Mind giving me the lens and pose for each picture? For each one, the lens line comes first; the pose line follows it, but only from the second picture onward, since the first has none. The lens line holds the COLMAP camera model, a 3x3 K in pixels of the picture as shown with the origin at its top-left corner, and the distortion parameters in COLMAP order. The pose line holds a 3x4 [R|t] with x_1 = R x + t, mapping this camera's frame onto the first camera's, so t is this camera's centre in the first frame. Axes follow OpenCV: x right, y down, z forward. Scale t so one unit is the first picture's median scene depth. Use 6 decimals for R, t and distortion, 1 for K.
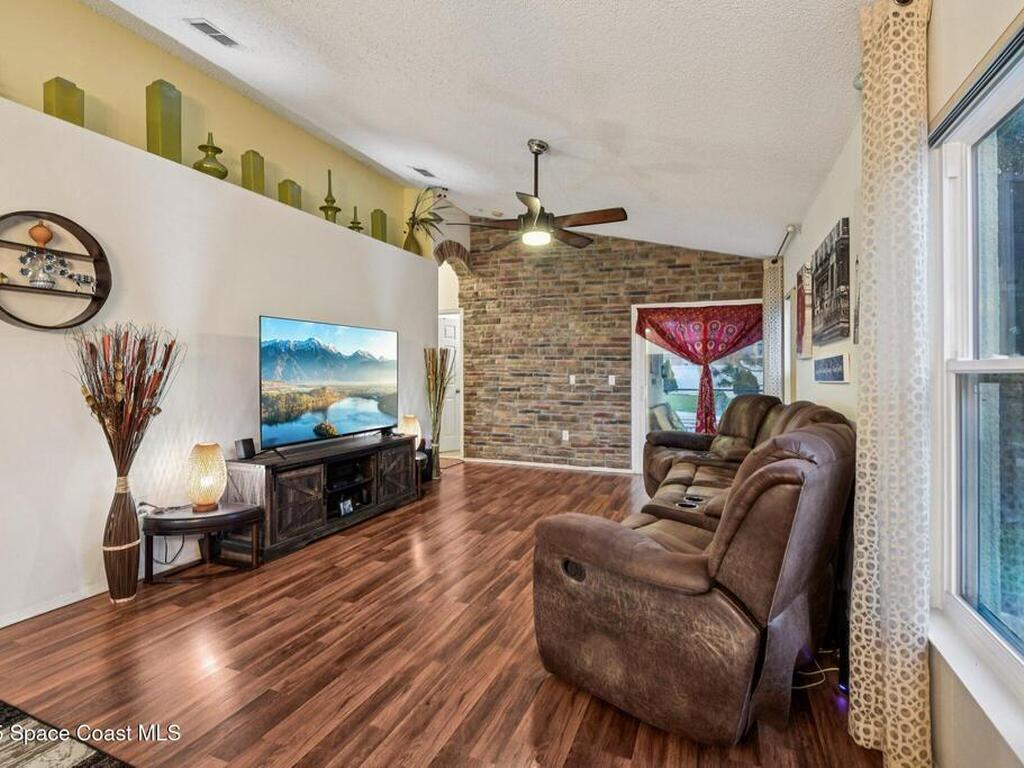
lens RADIAL K [[522.8, 0, 510.6], [0, 522.8, 376.5], [0, 0, 1]] dist [-0.000533, -0.000920]
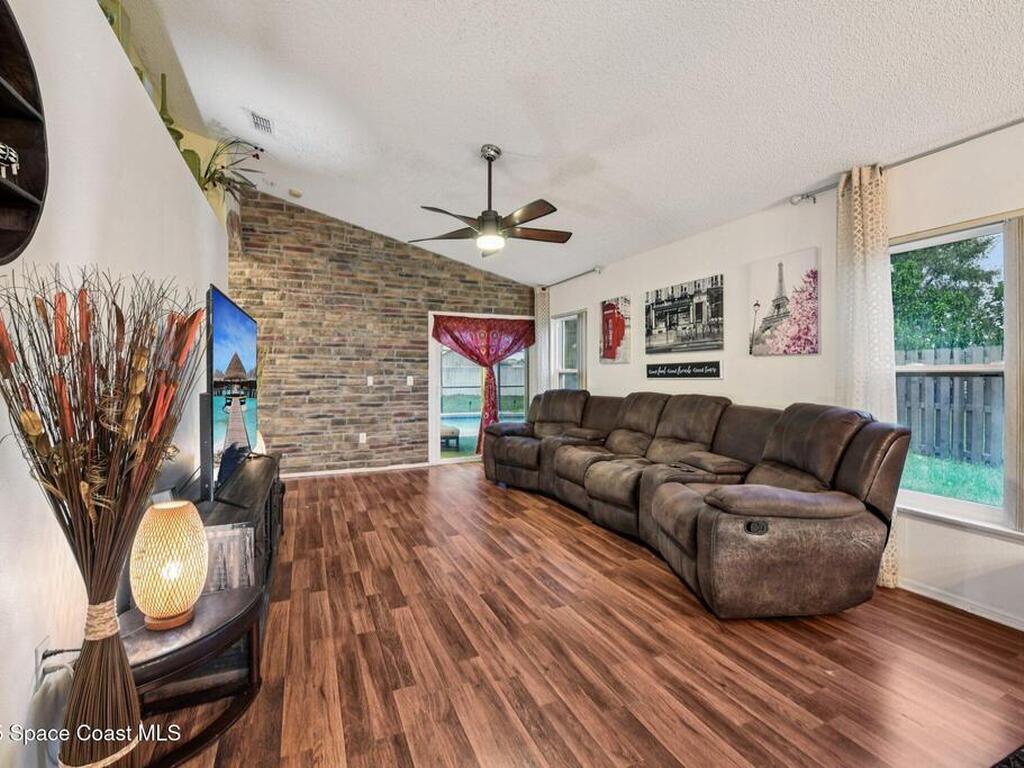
lens RADIAL K [[466.9, 0, 509.7], [0, 466.9, 378.6], [0, 0, 1]] dist [-0.019085, -0.000109]
pose [[0.694996, -0.013316, 0.718890, -0.348567], [0.011277, 0.999907, 0.007619, -0.002454], [-0.718925, 0.002812, 0.695082, 0.204608]]
